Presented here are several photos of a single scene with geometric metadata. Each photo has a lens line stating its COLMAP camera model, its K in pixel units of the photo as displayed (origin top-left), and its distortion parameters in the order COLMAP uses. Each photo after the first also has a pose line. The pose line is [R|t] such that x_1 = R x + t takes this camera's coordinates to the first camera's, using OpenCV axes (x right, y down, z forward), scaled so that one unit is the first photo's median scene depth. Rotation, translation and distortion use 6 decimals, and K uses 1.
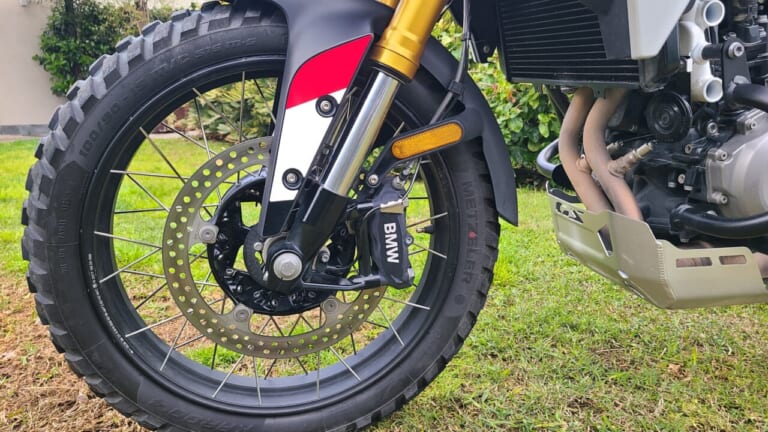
lens RADIAL K [[518.7, 0, 384.0], [0, 518.7, 216.0], [0, 0, 1]] dist [0.032491, -0.001644]
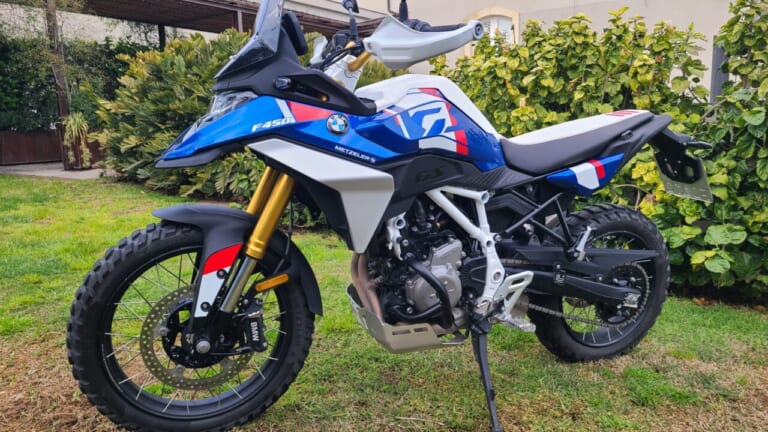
lens RADIAL K [[518.7, 0, 384.0], [0, 518.7, 216.0], [0, 0, 1]] dist [0.032491, -0.001644]
pose [[0.989116, -0.007220, 0.146959, 0.215180], [0.011275, 0.999578, -0.026783, -0.337384], [-0.146704, 0.028149, 0.988780, -1.124001]]
